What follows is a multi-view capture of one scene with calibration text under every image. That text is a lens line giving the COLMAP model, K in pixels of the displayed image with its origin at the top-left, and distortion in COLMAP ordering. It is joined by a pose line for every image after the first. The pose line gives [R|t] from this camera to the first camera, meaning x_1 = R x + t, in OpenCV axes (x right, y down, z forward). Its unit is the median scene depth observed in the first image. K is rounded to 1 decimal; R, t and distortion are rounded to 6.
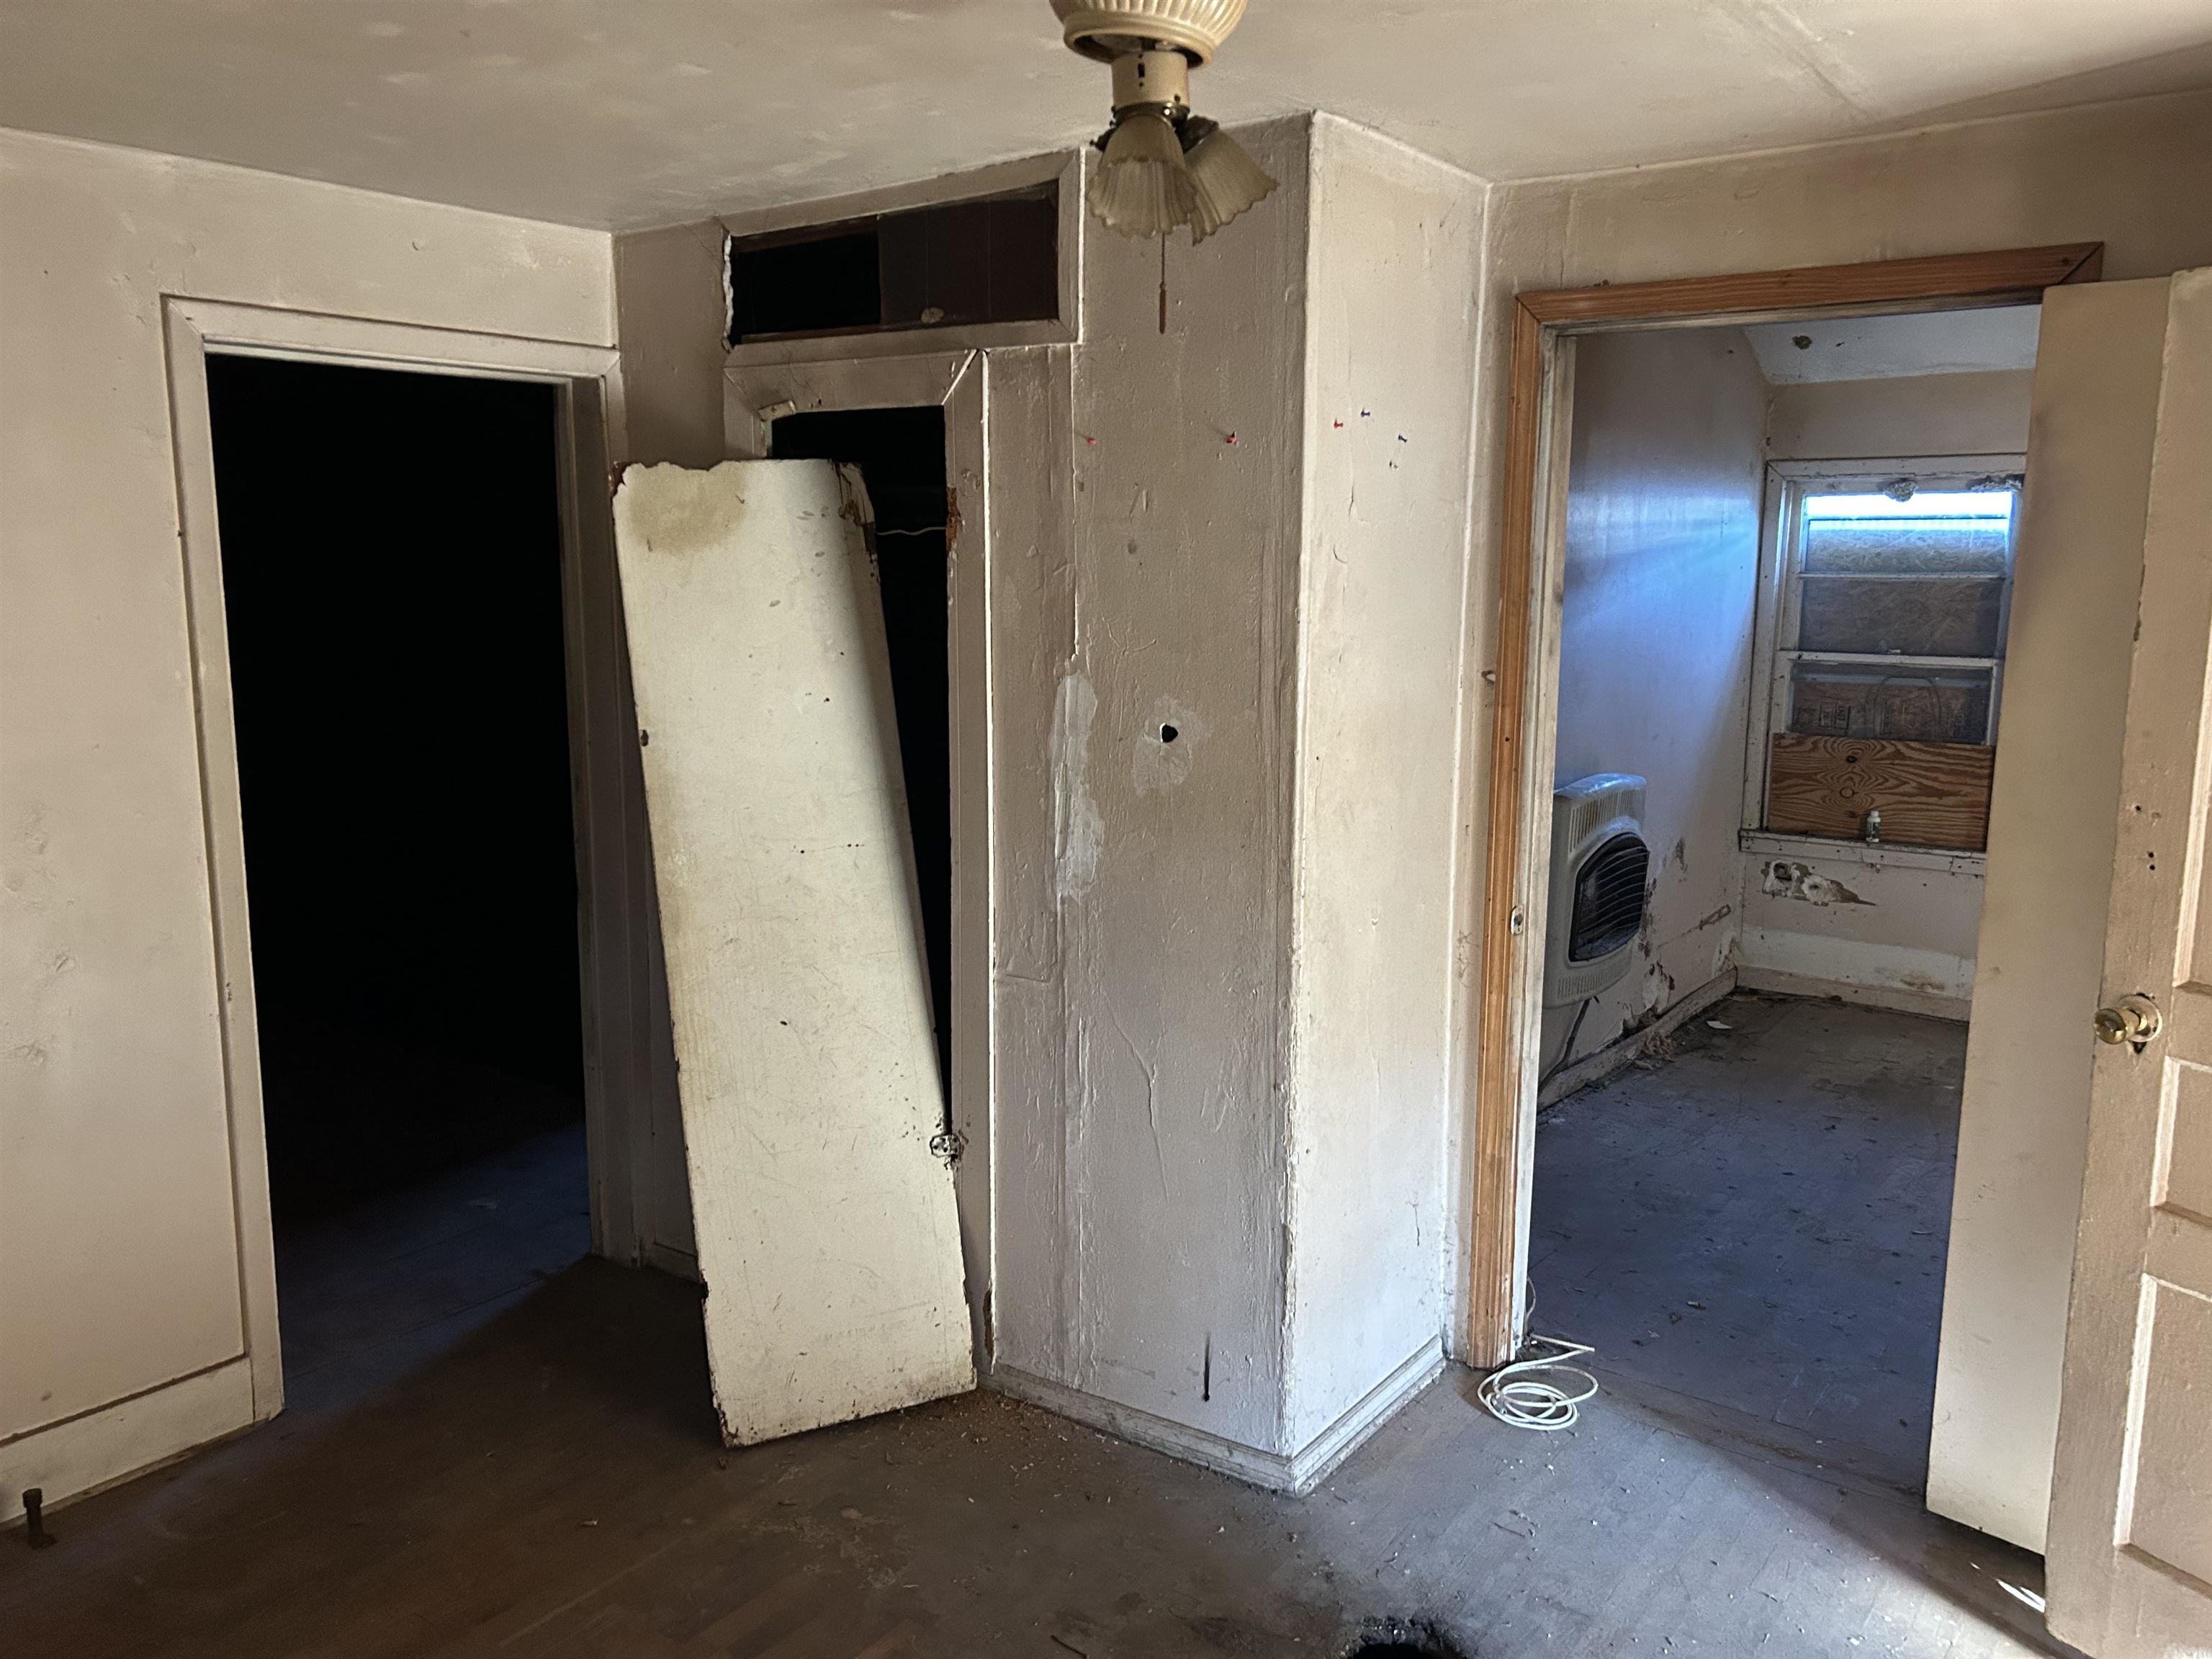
lens RADIAL K [[1710.7, 0, 1076.0], [0, 1710.7, 821.4], [0, 0, 1]] dist [0.035097, -0.041806]
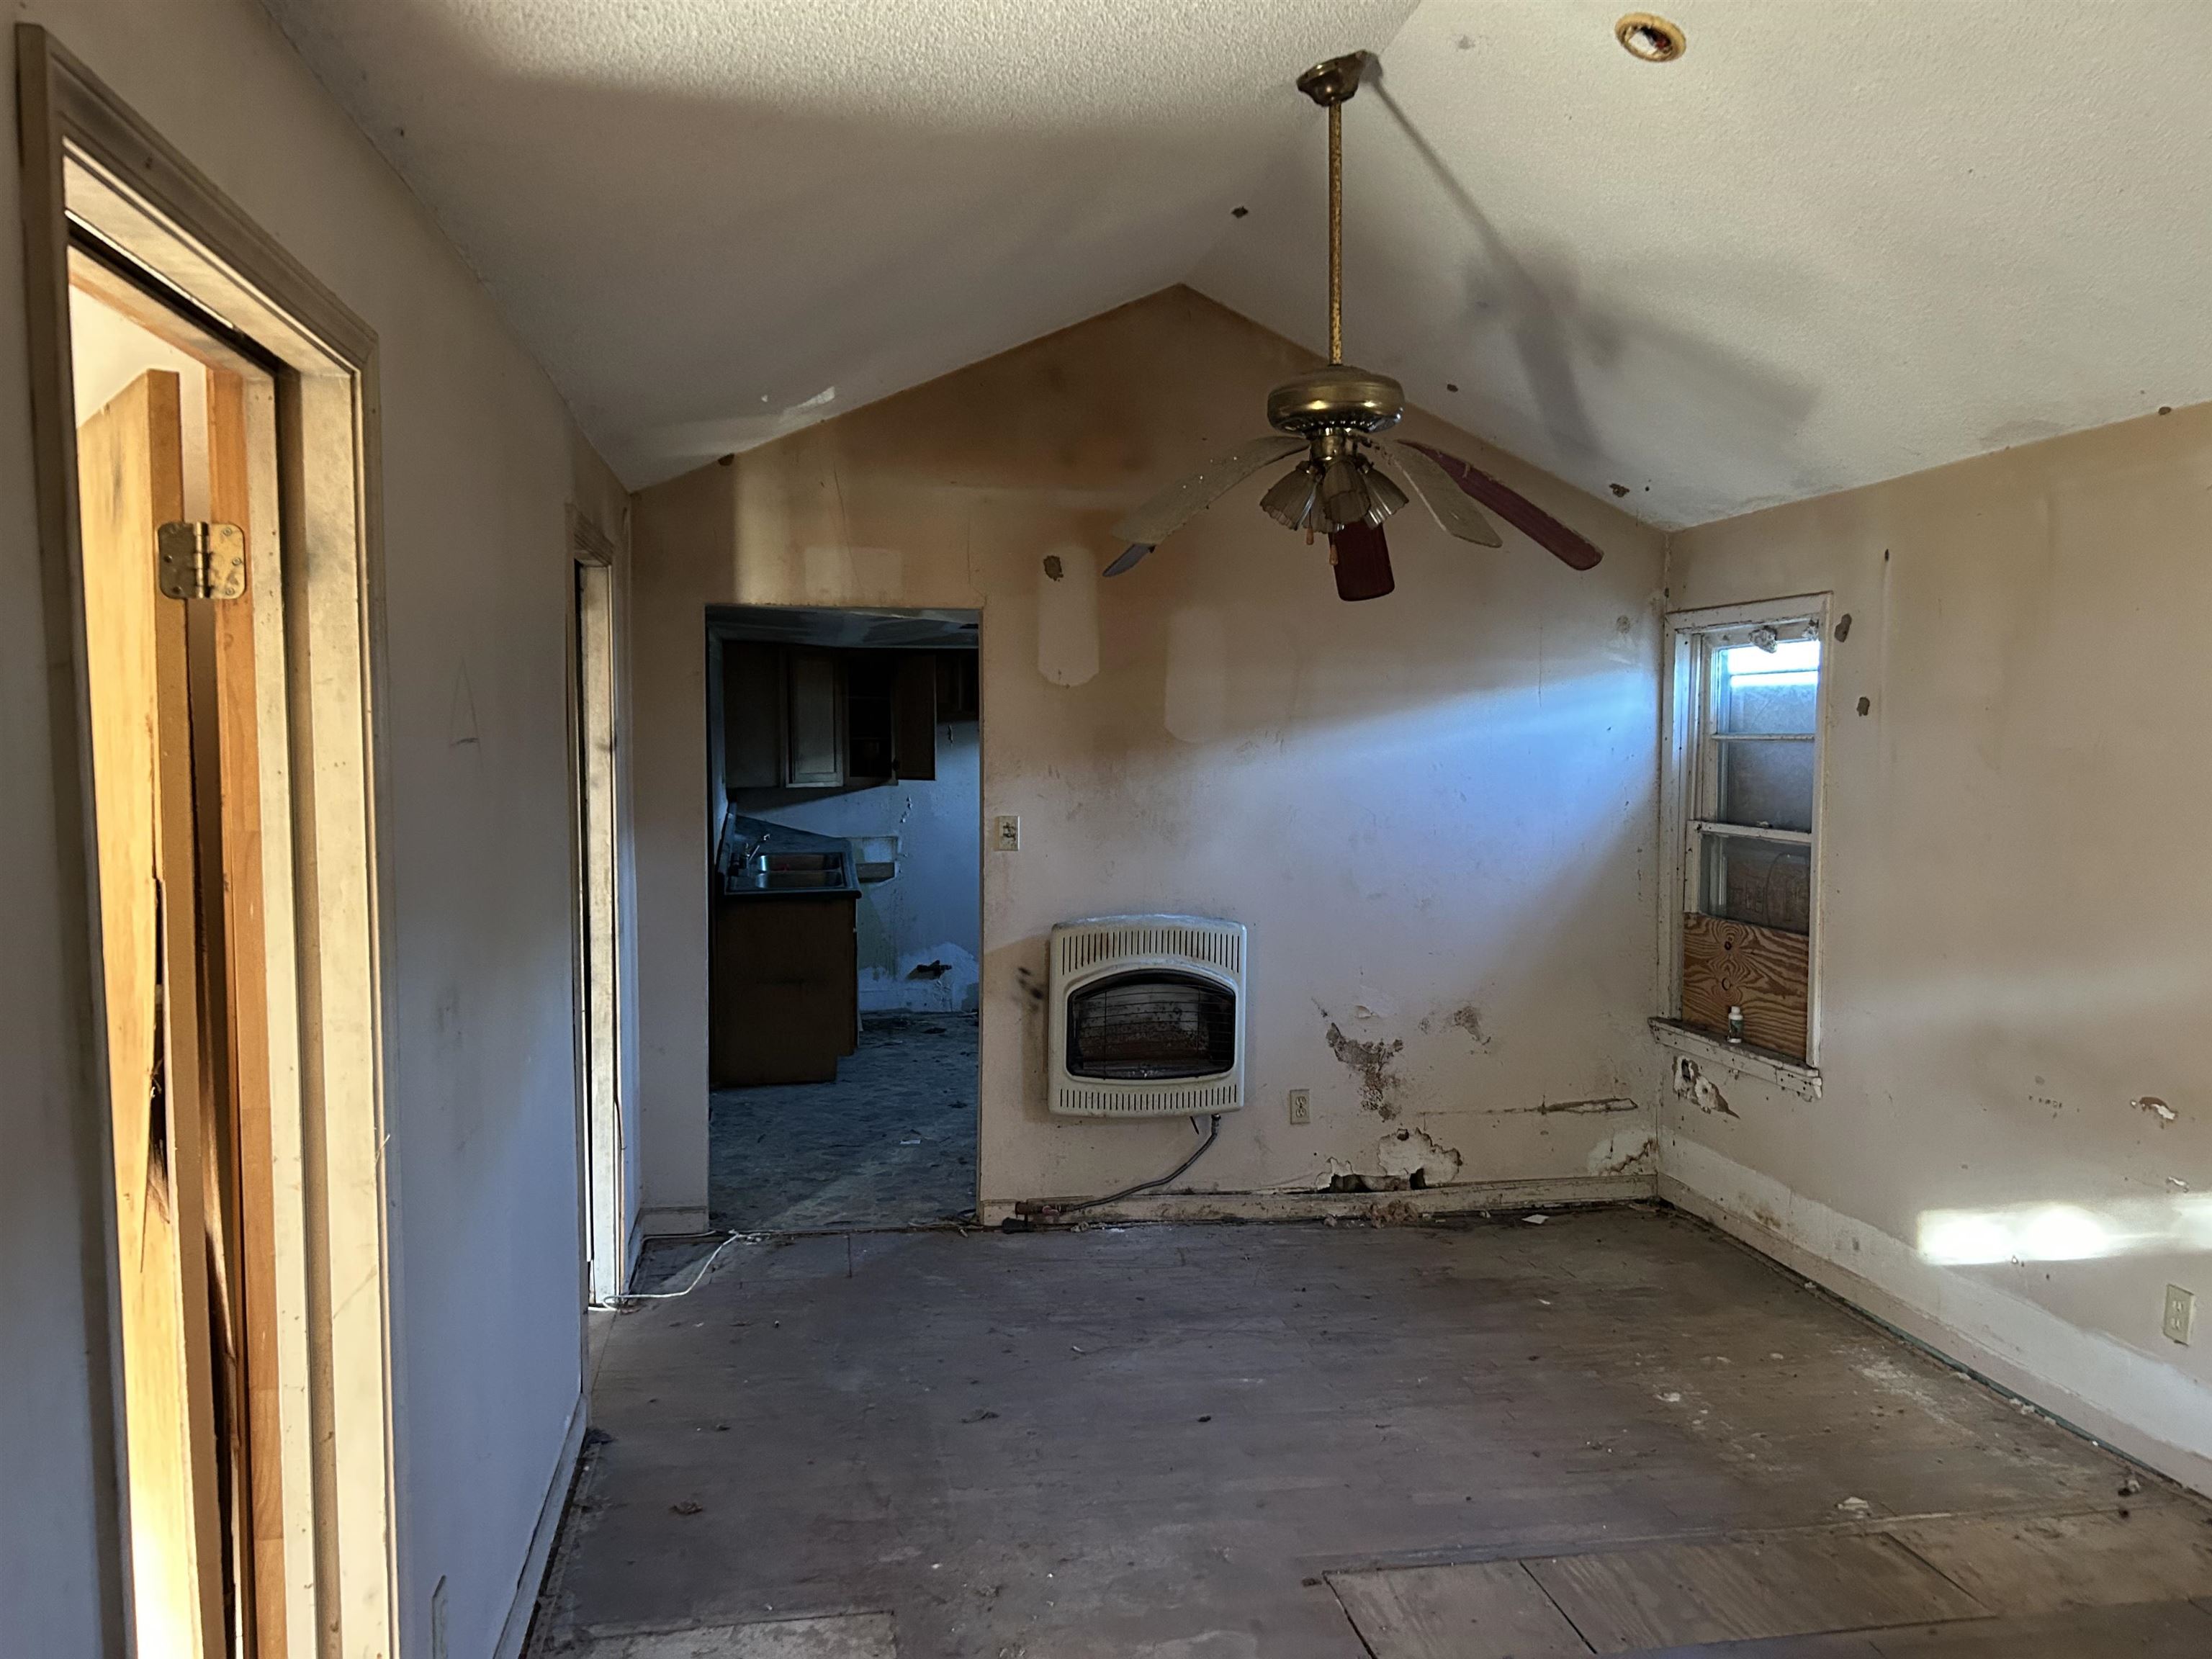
lens RADIAL K [[1710.7, 0, 1076.0], [0, 1710.7, 821.4], [0, 0, 1]] dist [0.035097, -0.041806]
pose [[0.721784, 0.034016, -0.691282, 0.815263], [-0.103737, 0.992826, -0.059460, -0.012710], [0.684300, 0.114629, 0.720135, 0.140548]]
